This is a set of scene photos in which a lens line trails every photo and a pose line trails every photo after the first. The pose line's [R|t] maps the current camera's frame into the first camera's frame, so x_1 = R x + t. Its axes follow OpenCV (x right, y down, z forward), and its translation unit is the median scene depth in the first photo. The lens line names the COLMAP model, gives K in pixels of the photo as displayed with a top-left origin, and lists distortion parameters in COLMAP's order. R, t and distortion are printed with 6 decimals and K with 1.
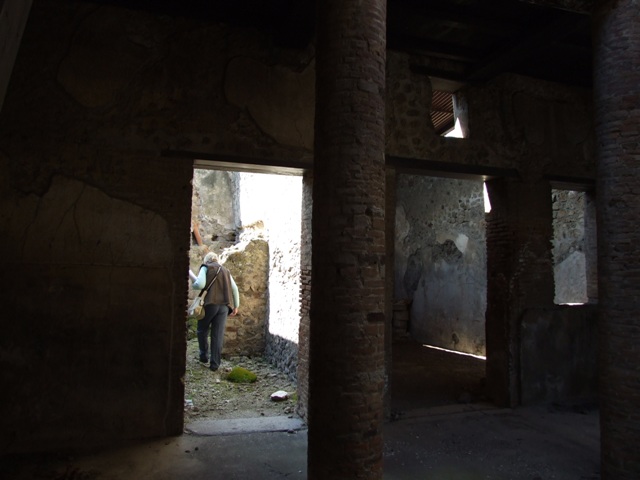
lens RADIAL K [[570.6, 0, 306.8], [0, 570.6, 238.6], [0, 0, 1]] dist [-0.075331, 0.077695]
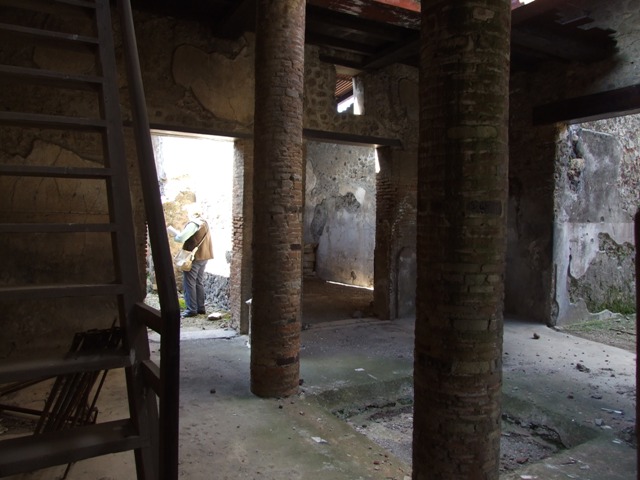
lens RADIAL K [[523.4, 0, 332.5], [0, 523.4, 235.0], [0, 0, 1]] dist [-0.040677, 0.015008]
pose [[0.977982, -0.003753, 0.208655, -0.037405], [-0.014493, 0.996203, 0.085848, -0.008393], [-0.208185, -0.086982, 0.974214, -0.192574]]
